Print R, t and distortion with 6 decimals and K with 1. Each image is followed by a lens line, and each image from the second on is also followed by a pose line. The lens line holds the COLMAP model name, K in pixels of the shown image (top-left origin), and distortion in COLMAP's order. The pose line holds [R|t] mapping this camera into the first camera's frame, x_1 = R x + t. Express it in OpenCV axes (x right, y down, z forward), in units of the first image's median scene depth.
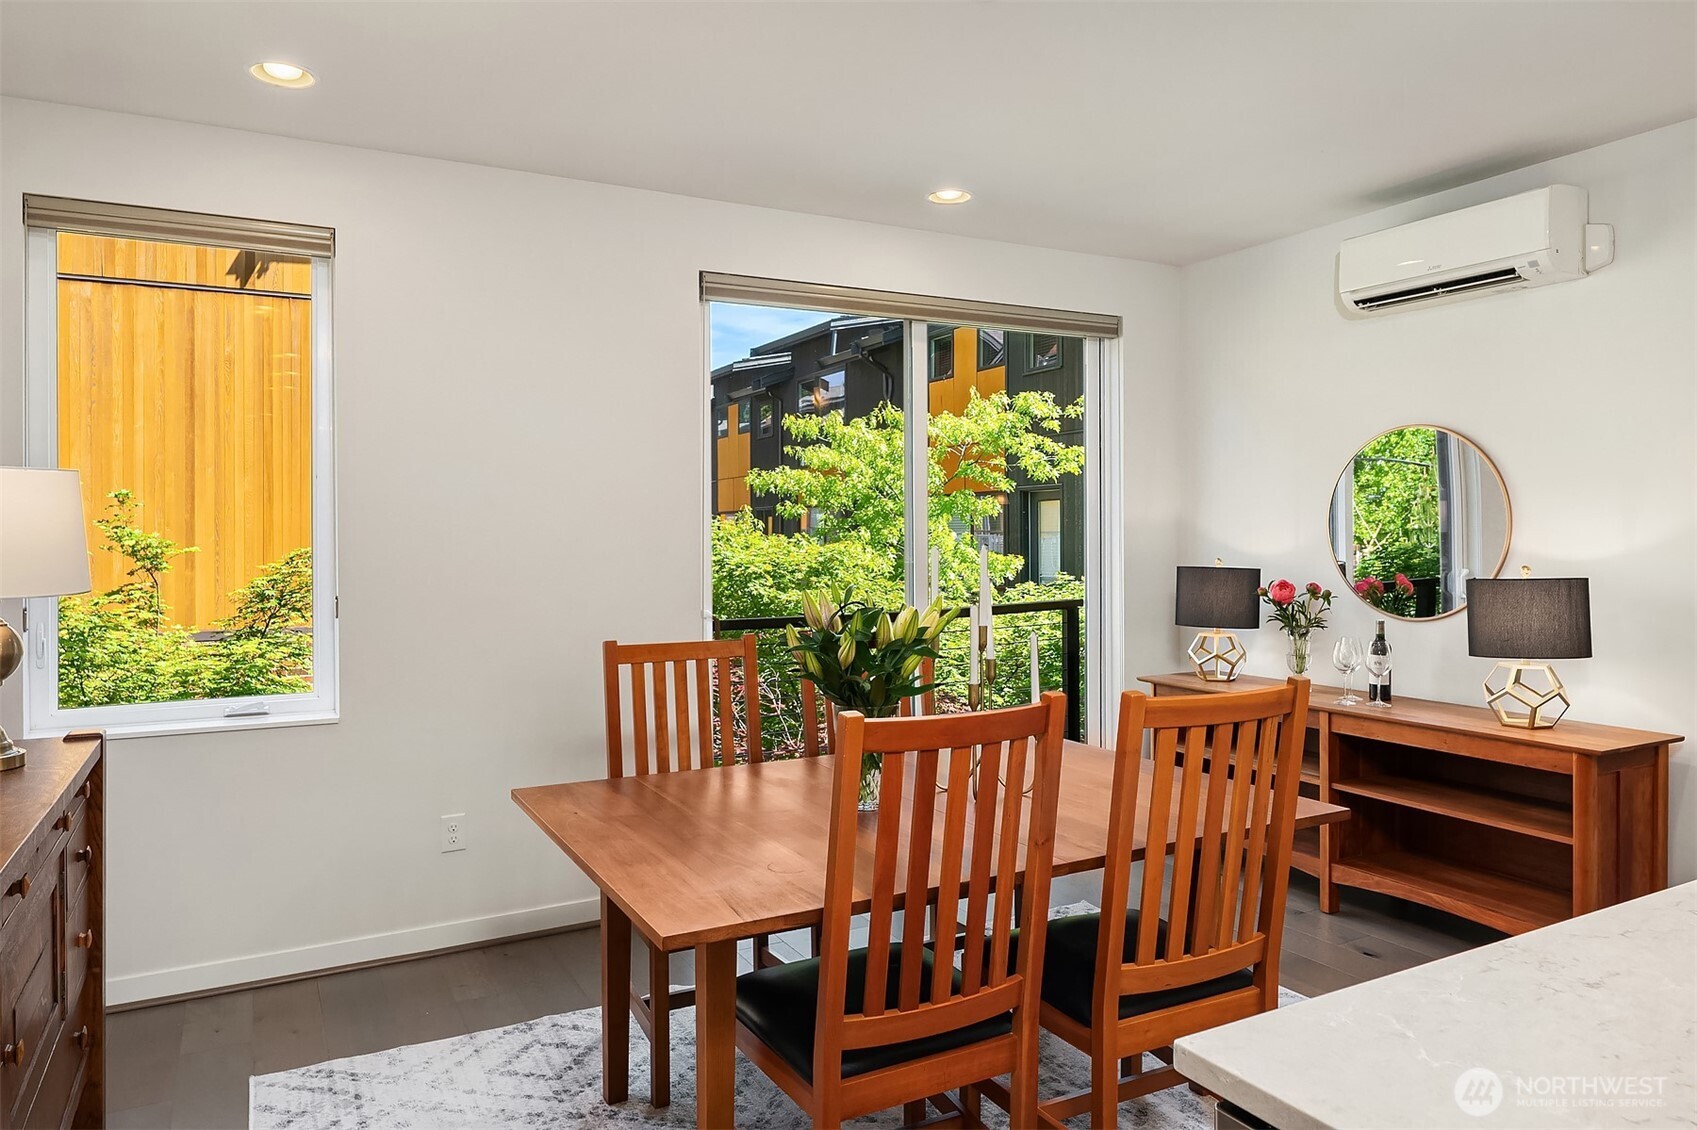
lens RADIAL K [[1110.0, 0, 839.0], [0, 1110.0, 550.4], [0, 0, 1]] dist [-0.002784, -0.001758]
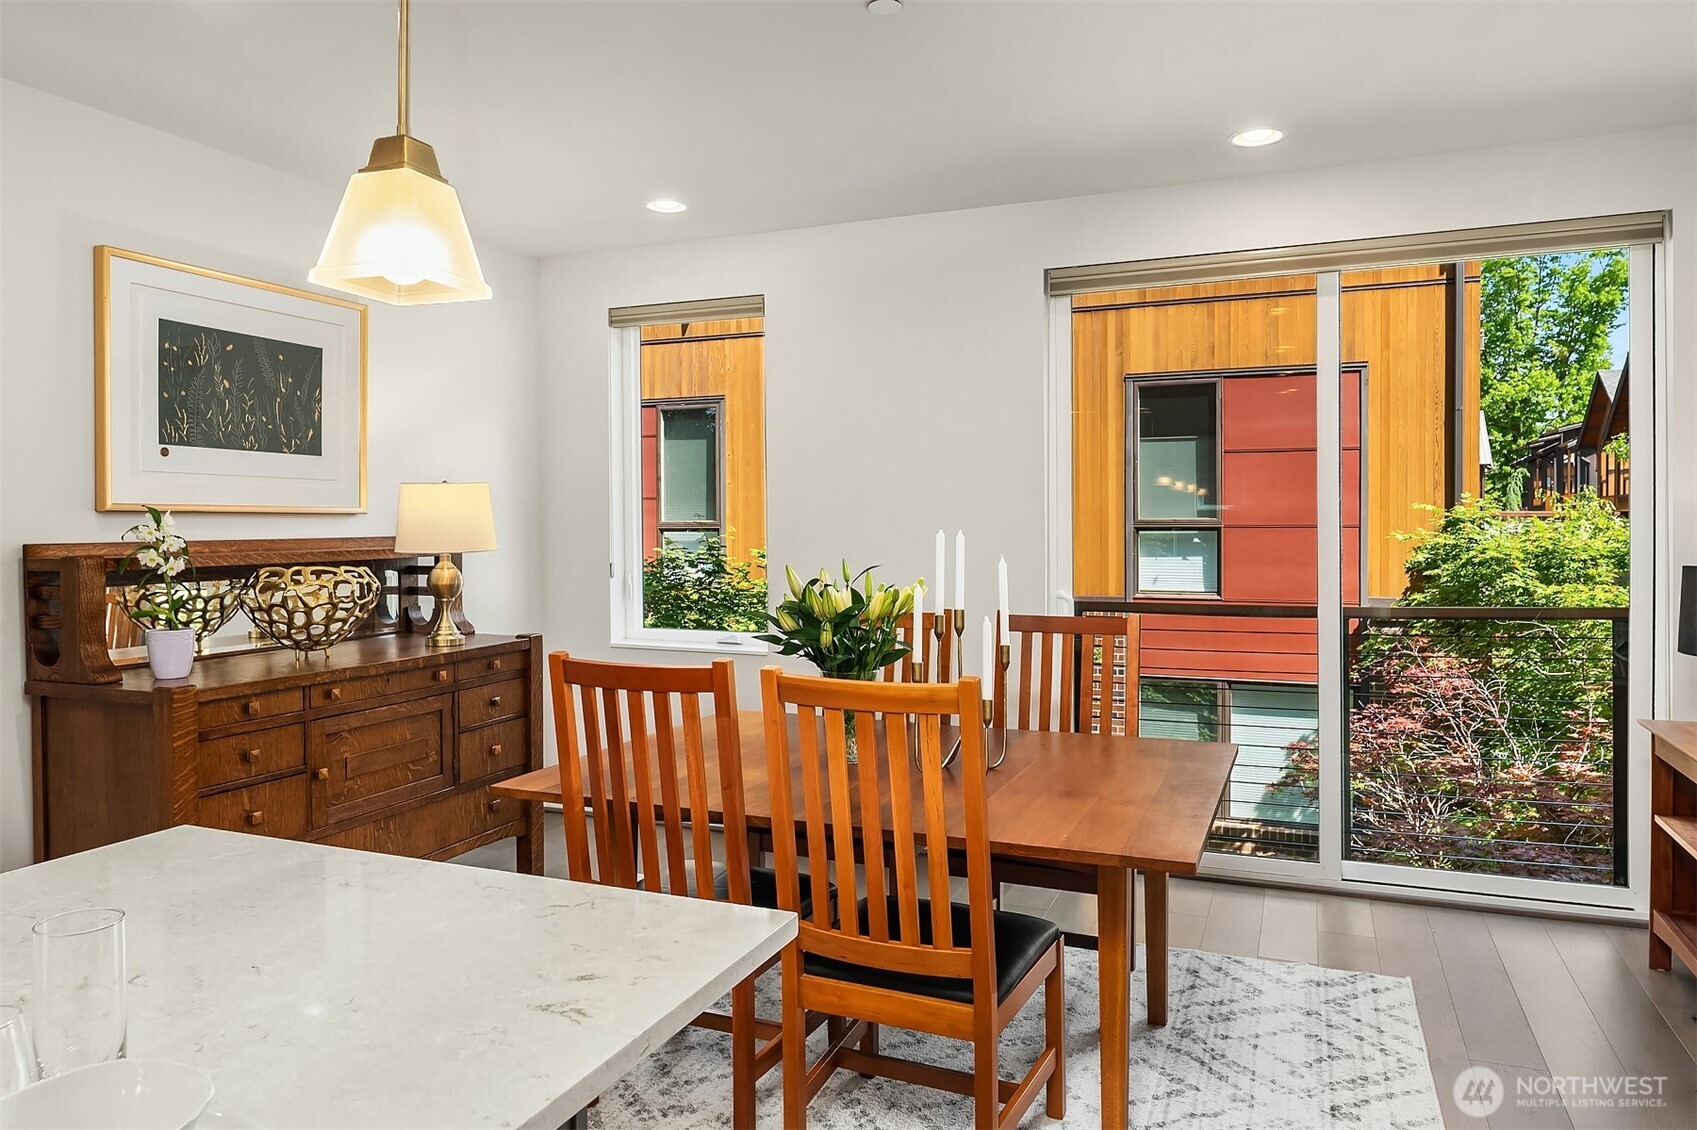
lens RADIAL K [[1110.0, 0, 847.9], [0, 1110.0, 519.5], [0, 0, 1]] dist [-0.002784, -0.001758]
pose [[0.635117, 0.003349, -0.772408, 0.280785], [-0.011340, 0.999923, -0.004988, -0.002081], [0.772332, 0.011927, 0.635107, 0.087321]]
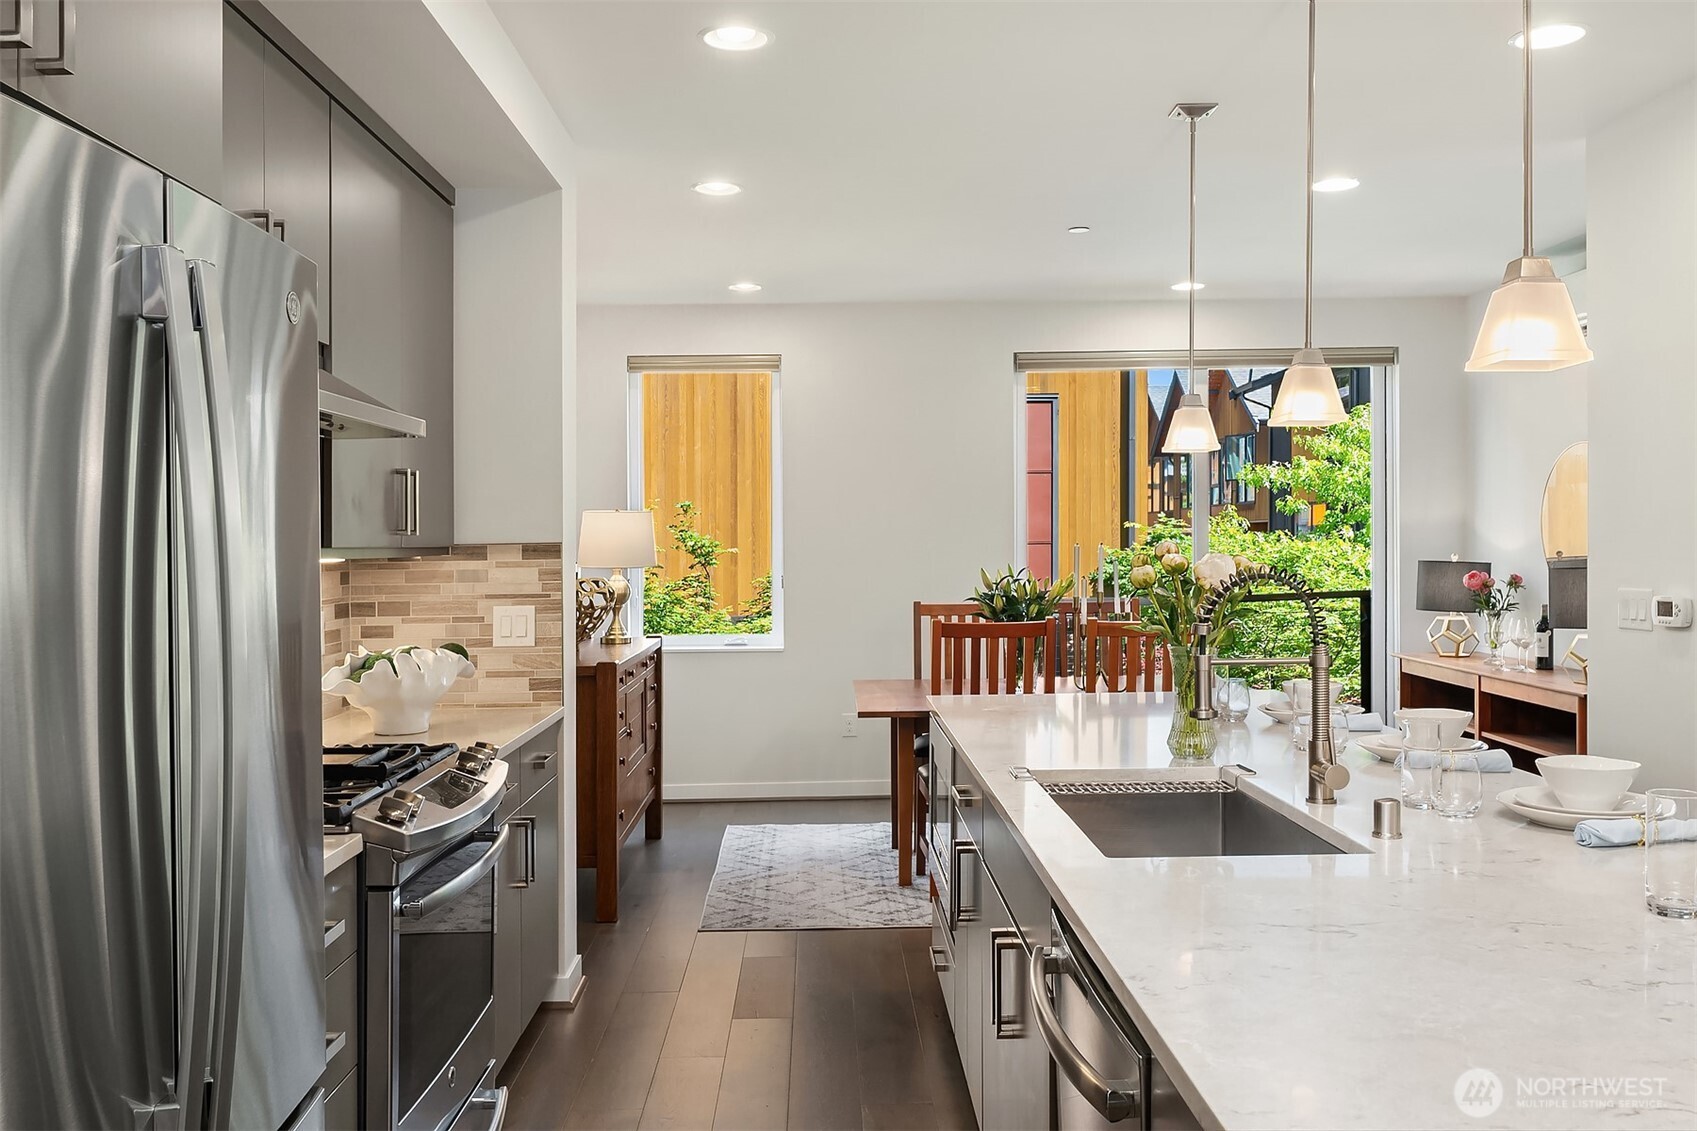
lens RADIAL K [[1412.3, 0, 846.5], [0, 1412.3, 571.9], [0, 0, 1]] dist [0.005838, -0.001321]
pose [[0.891081, 0.005544, -0.453810, 0.248215], [0.001526, 0.999883, 0.015211, 0.001738], [0.453841, -0.014246, 0.890969, -0.352431]]
